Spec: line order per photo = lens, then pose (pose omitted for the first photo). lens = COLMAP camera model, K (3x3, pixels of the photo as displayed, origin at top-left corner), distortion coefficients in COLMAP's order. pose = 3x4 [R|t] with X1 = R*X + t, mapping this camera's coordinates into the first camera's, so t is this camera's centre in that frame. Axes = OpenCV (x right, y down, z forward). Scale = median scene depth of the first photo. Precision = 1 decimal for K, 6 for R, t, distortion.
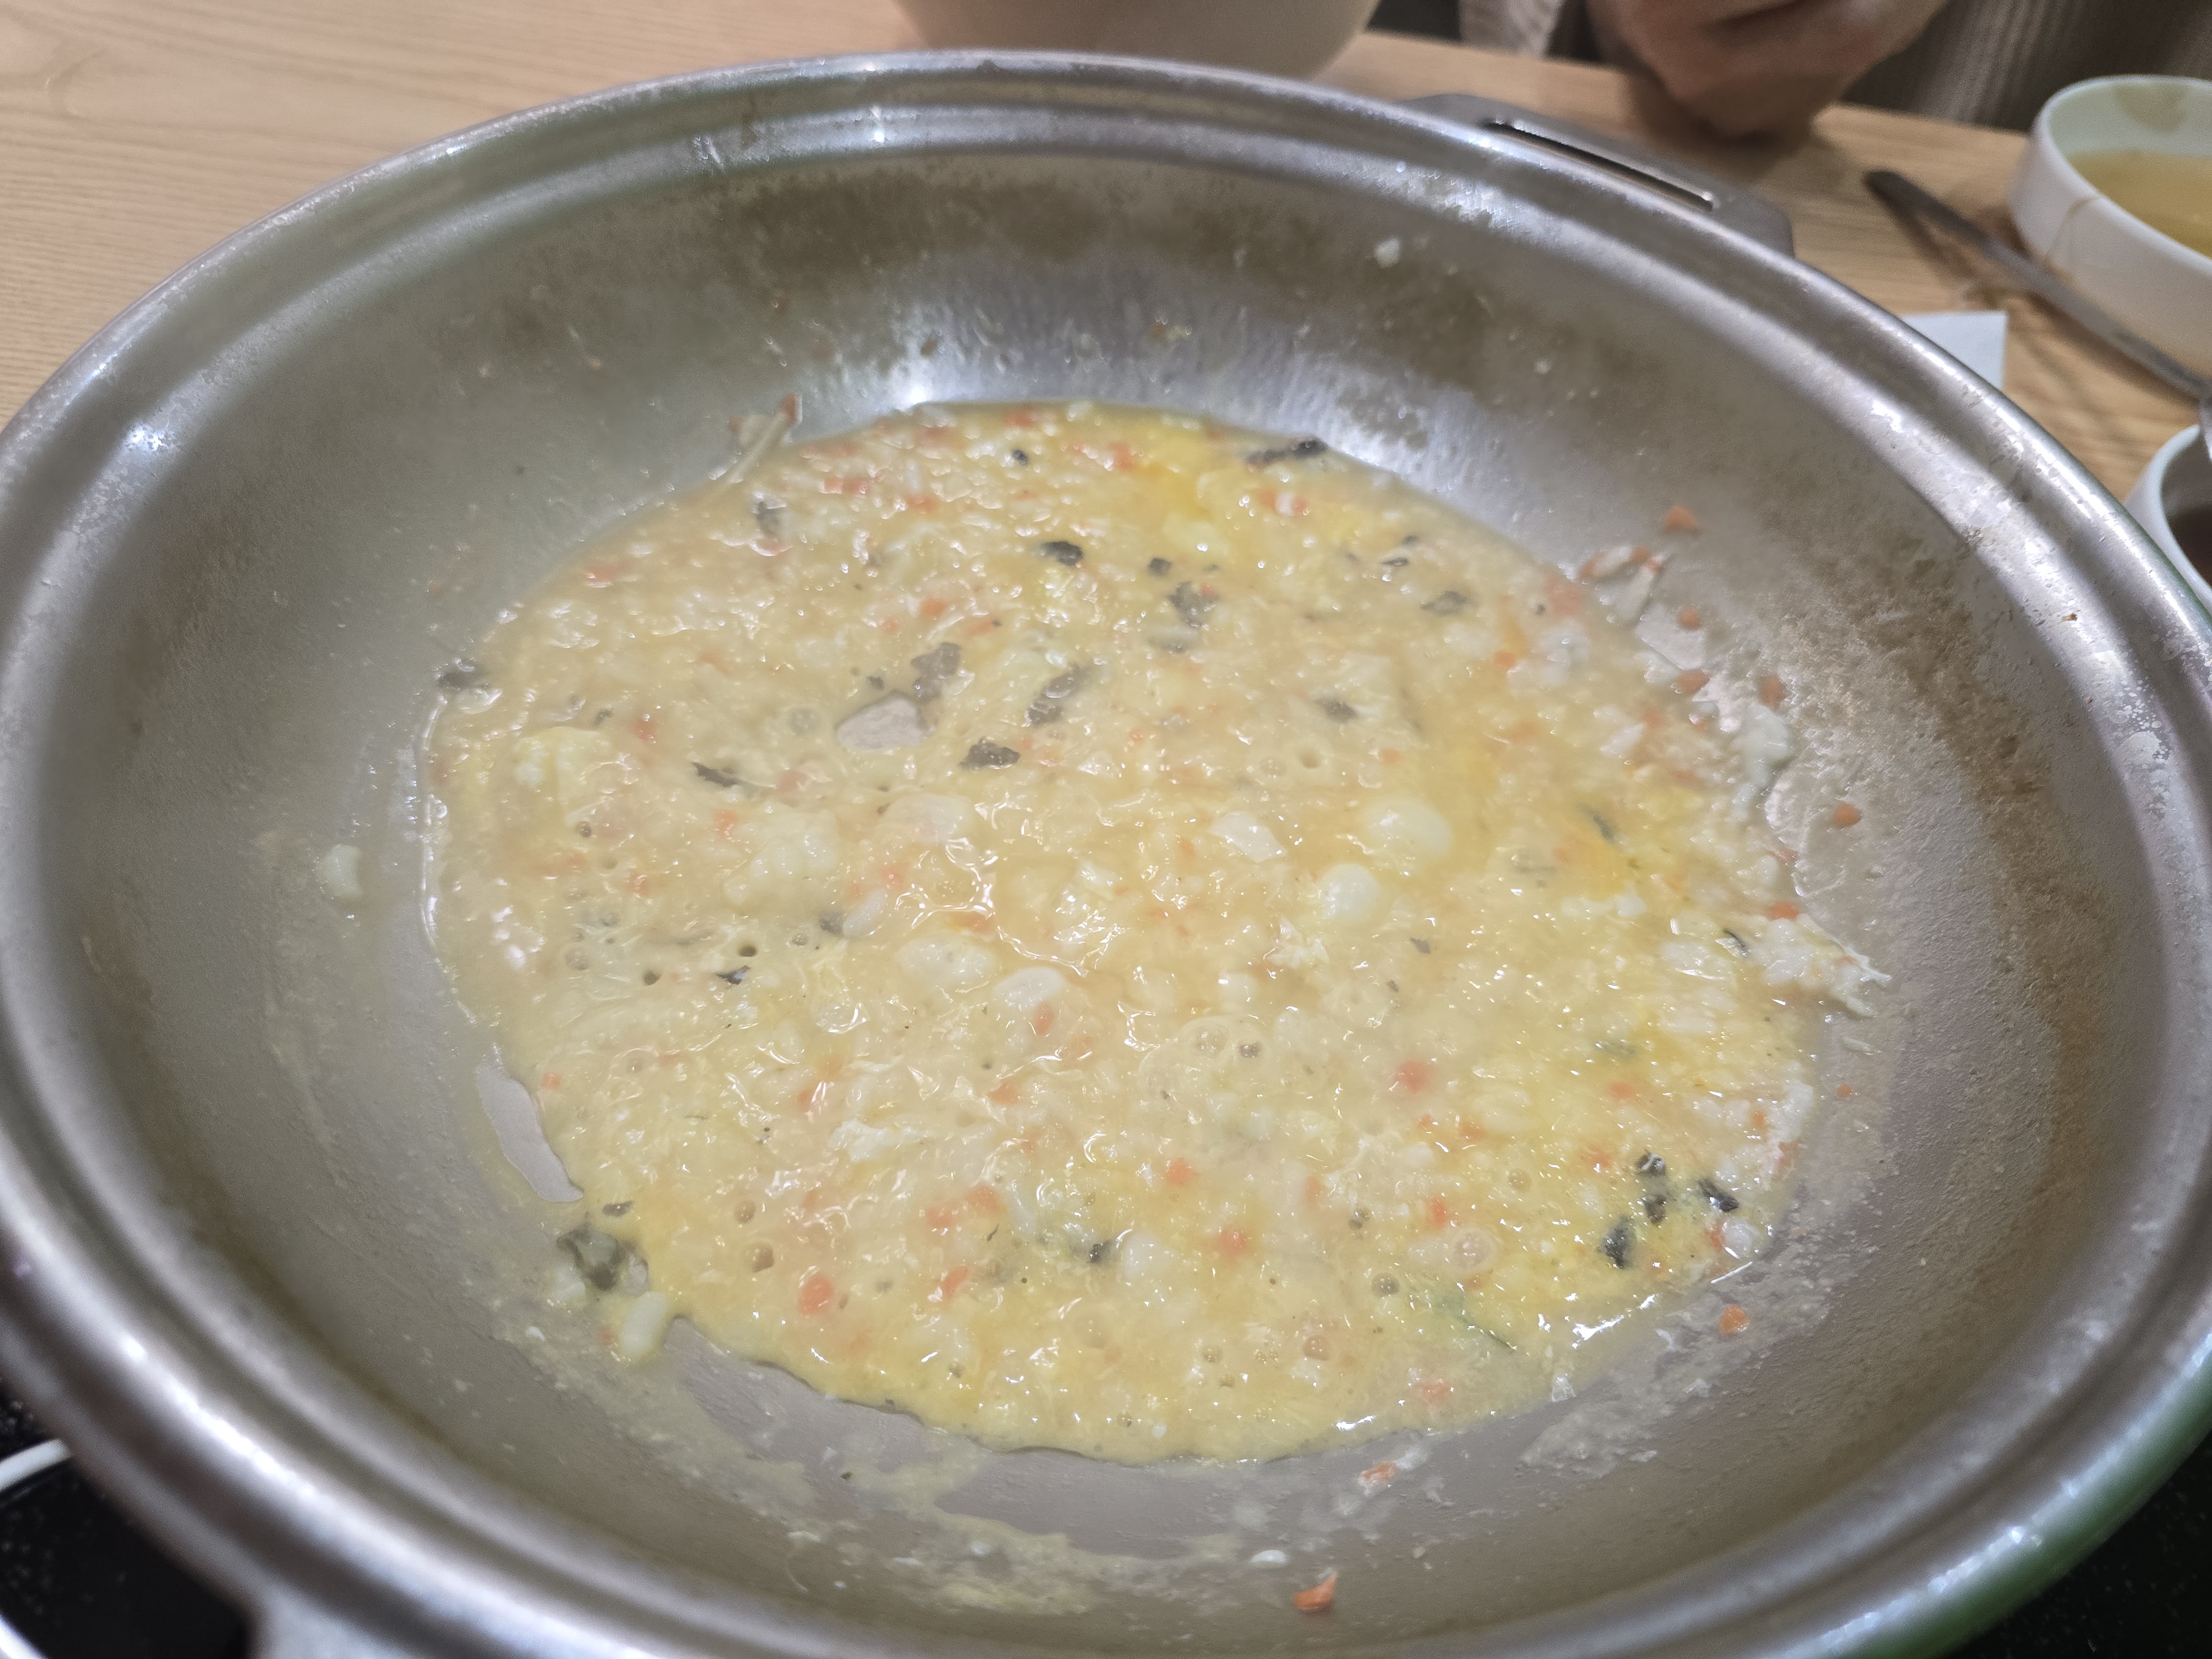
lens RADIAL K [[1483.9, 0, 1127.9], [0, 1483.9, 853.0], [0, 0, 1]] dist [0.010629, 0.003785]
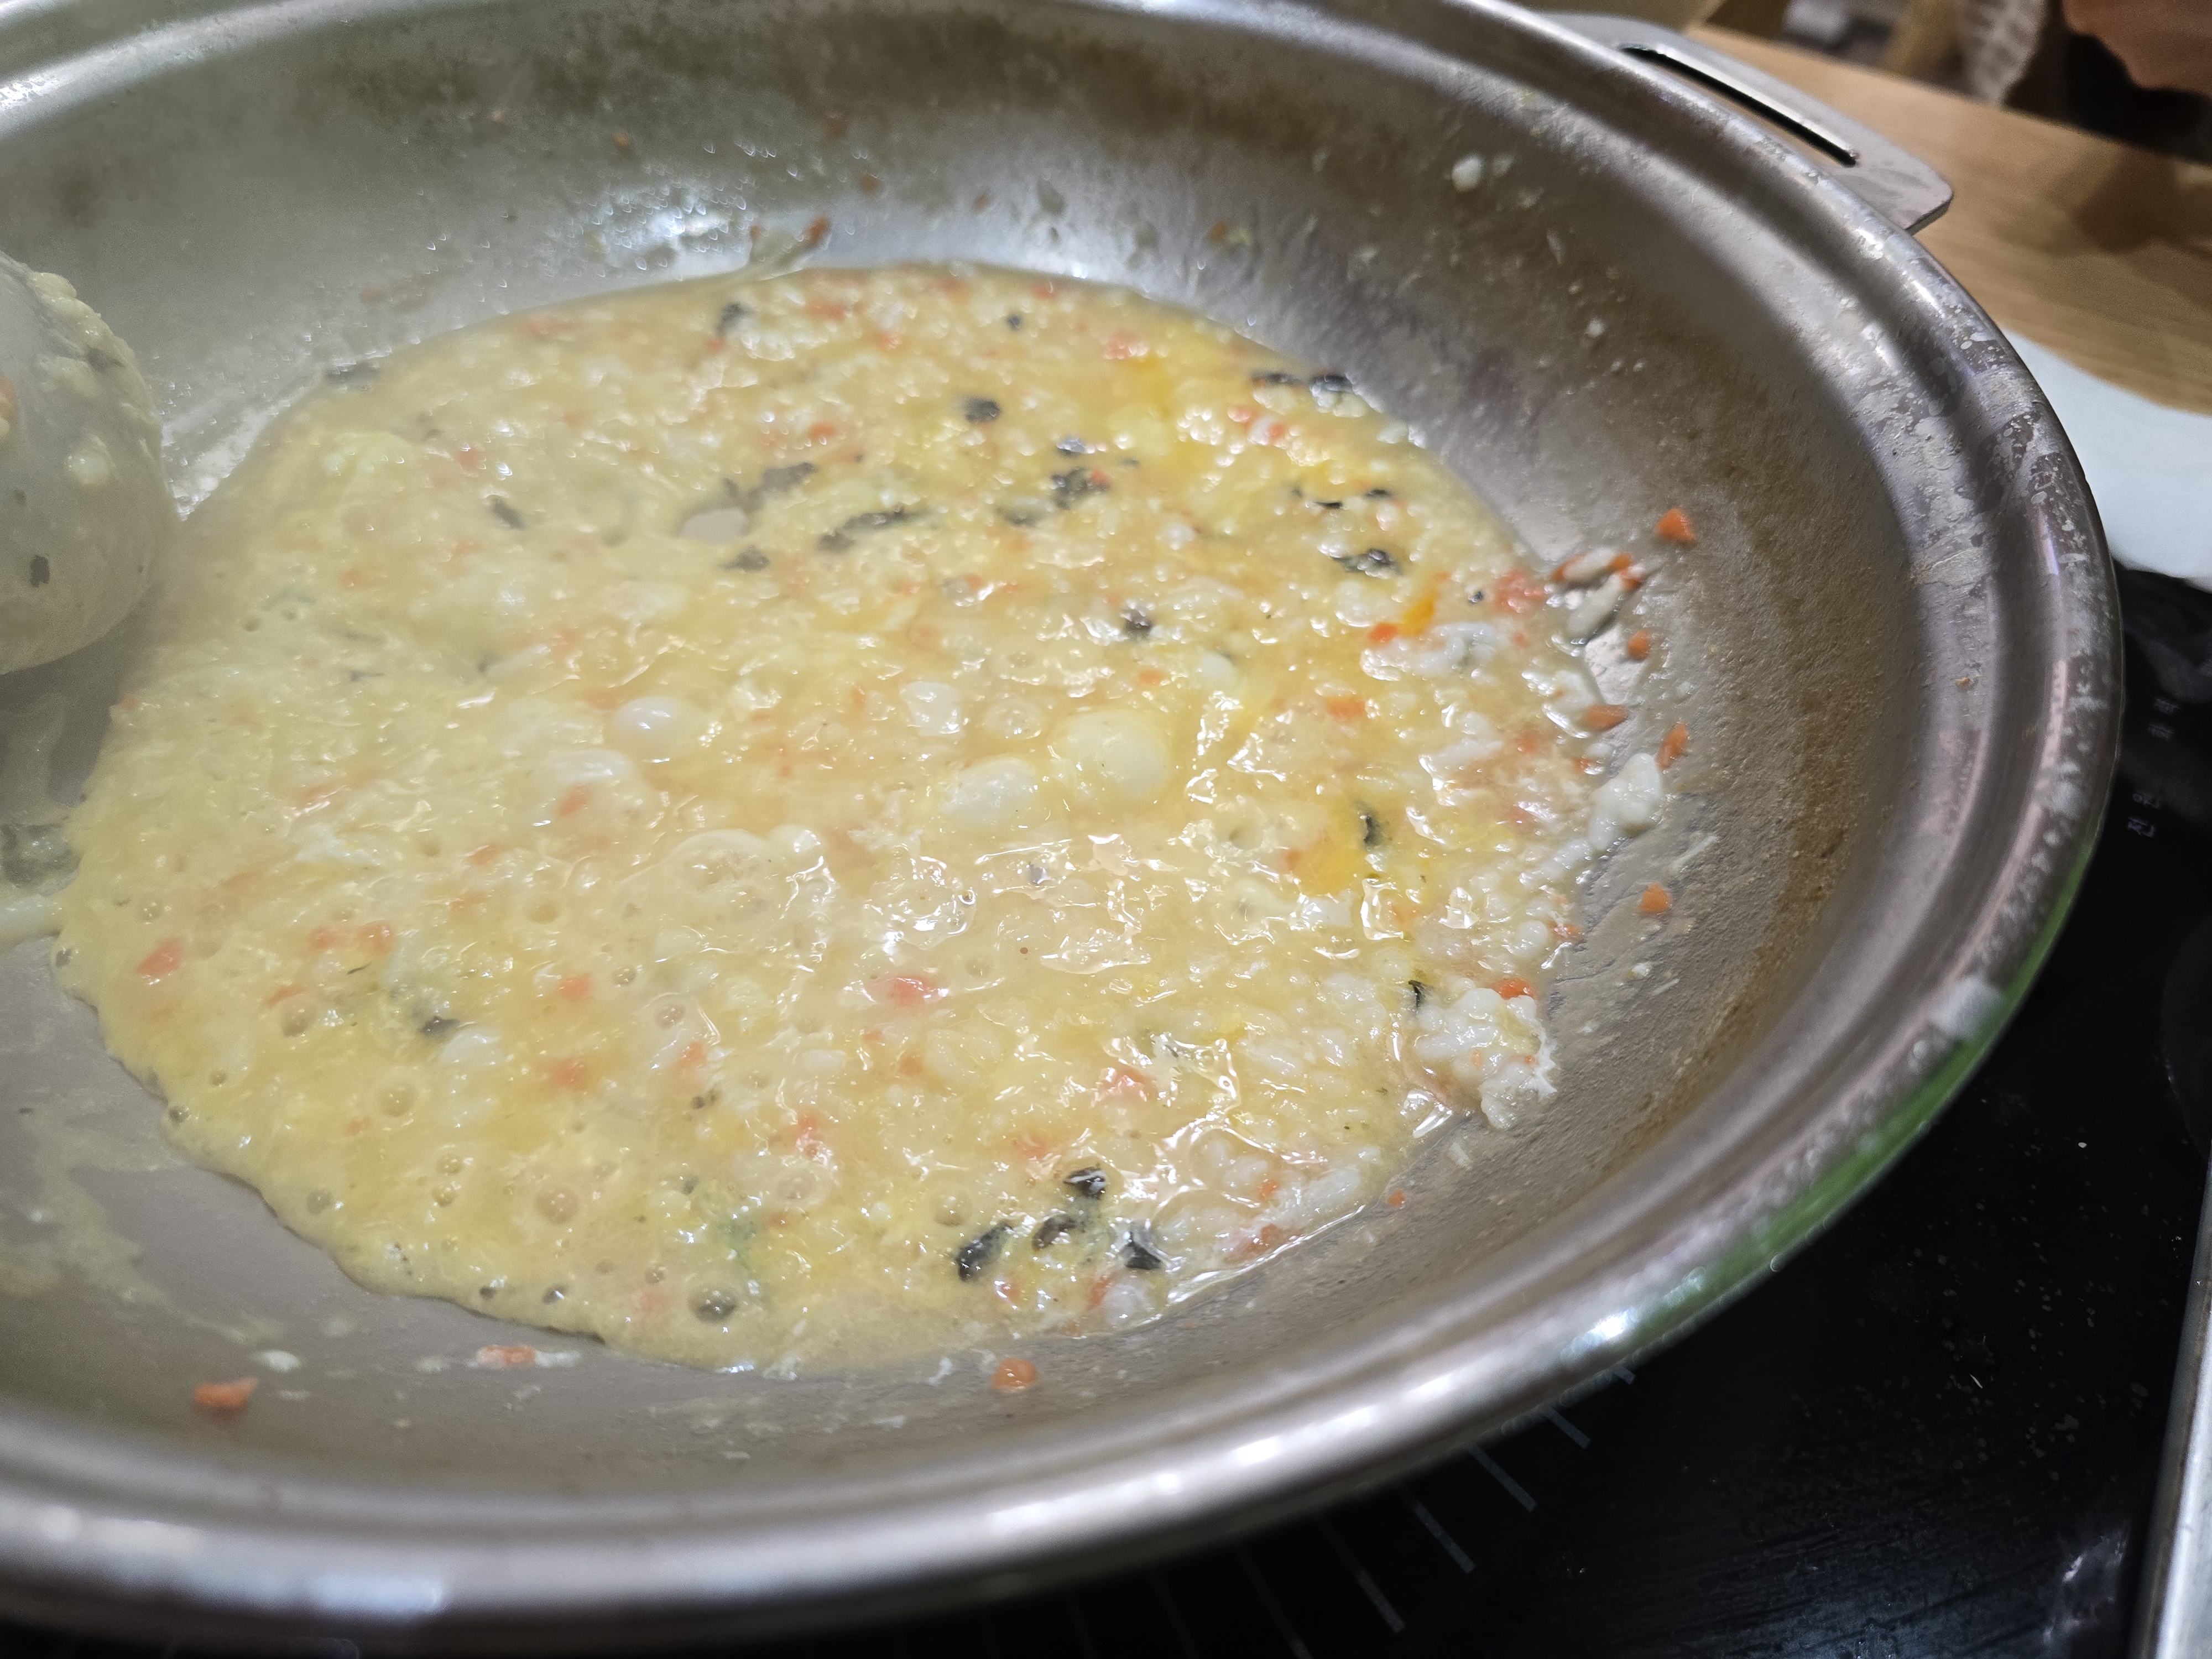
lens RADIAL K [[1468.7, 0, 1106.0], [0, 1468.7, 829.5], [0, 0, 1]] dist [-0.001238, -0.003411]
pose [[0.903984, 0.289930, -0.314251, 0.421642], [-0.304013, 0.952658, 0.004395, 0.020389], [0.300648, 0.091563, 0.949330, 0.191827]]
